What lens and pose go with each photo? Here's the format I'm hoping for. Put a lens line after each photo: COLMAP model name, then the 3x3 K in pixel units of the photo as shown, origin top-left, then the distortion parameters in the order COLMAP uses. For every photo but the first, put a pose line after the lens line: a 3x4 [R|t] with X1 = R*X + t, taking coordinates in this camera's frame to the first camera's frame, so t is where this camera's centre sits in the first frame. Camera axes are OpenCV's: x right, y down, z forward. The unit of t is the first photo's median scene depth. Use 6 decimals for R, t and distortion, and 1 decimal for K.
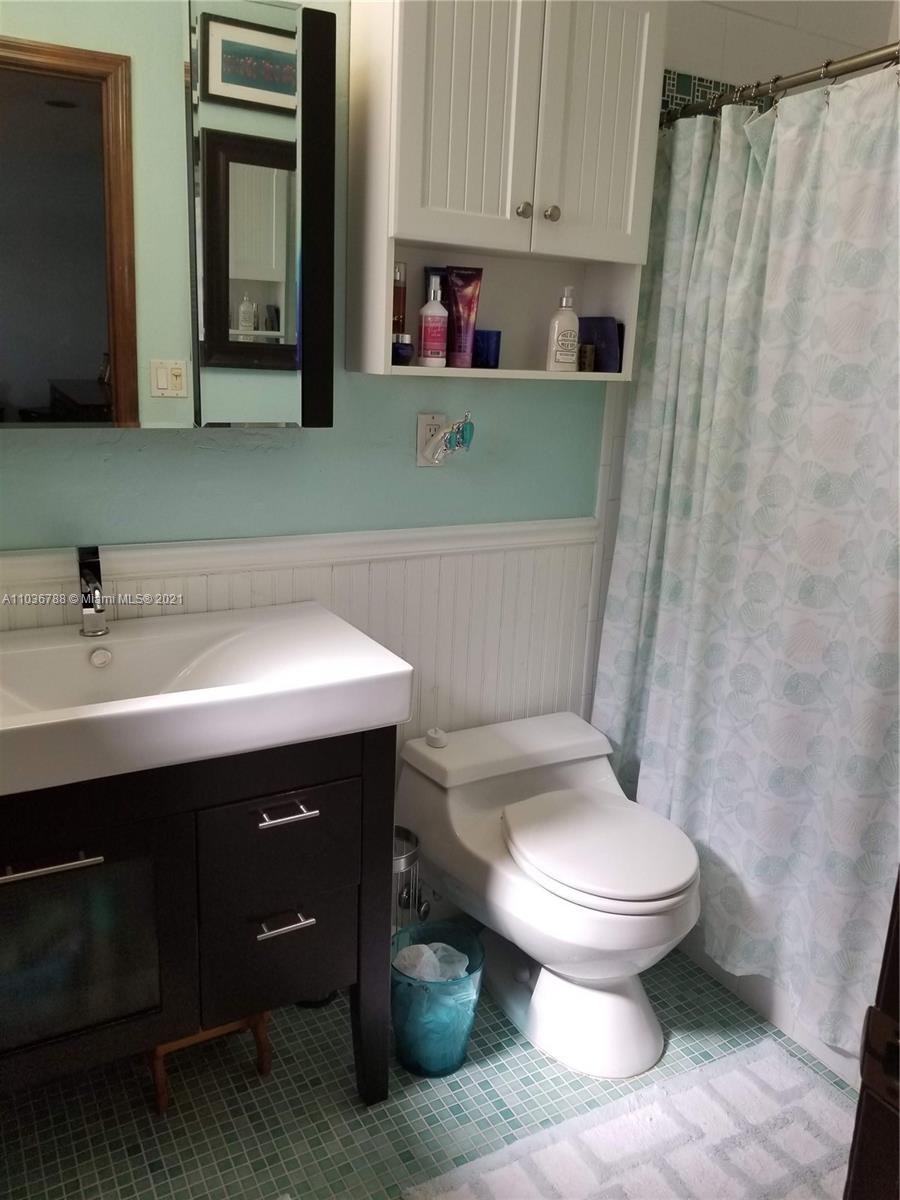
lens RADIAL K [[939.9, 0, 449.1], [0, 939.9, 602.1], [0, 0, 1]] dist [0.017112, -0.021387]
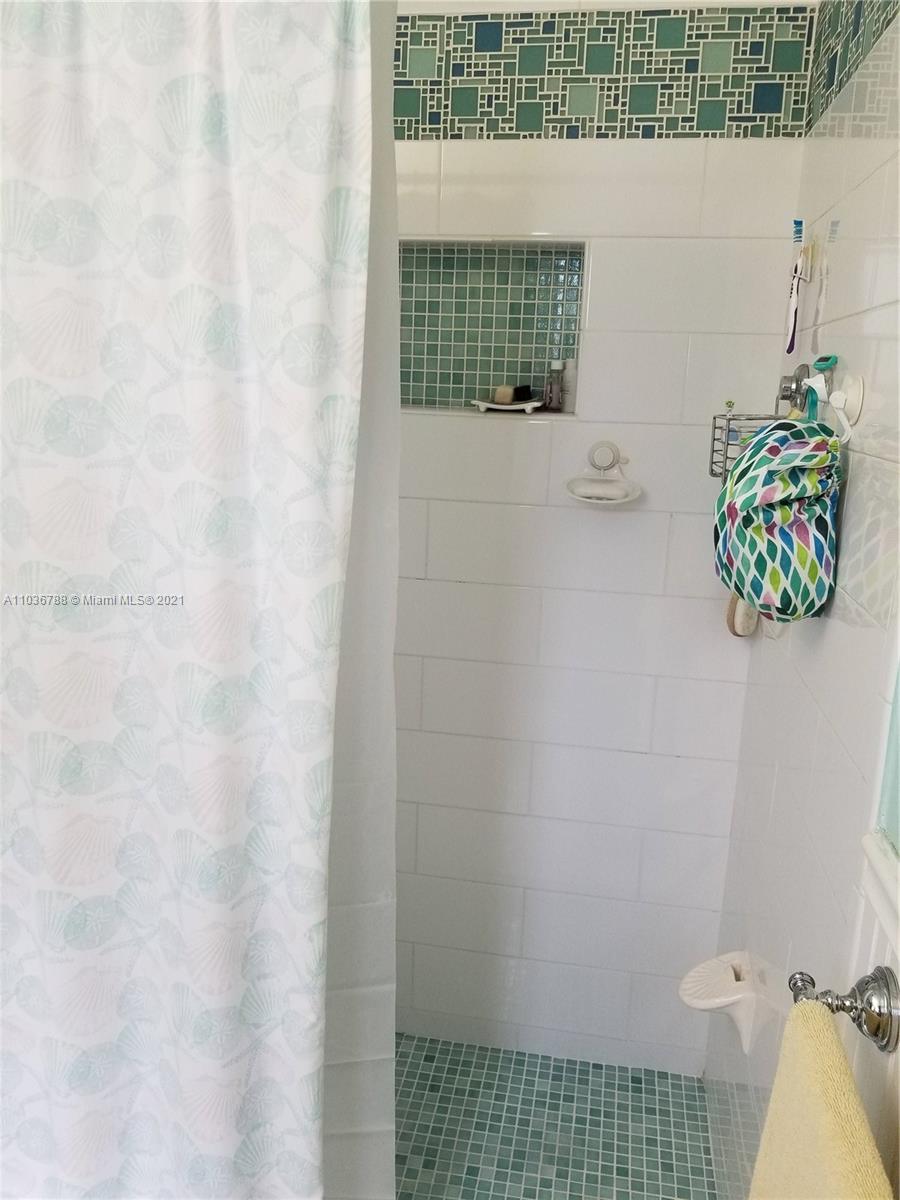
lens RADIAL K [[939.9, 0, 454.7], [0, 939.9, 602.9], [0, 0, 1]] dist [0.017112, -0.021387]
pose [[0.650716, -0.170994, 0.739817, 0.119412], [0.187594, 0.980314, 0.061580, -0.114015], [-0.735783, 0.098714, 0.669984, 0.430818]]
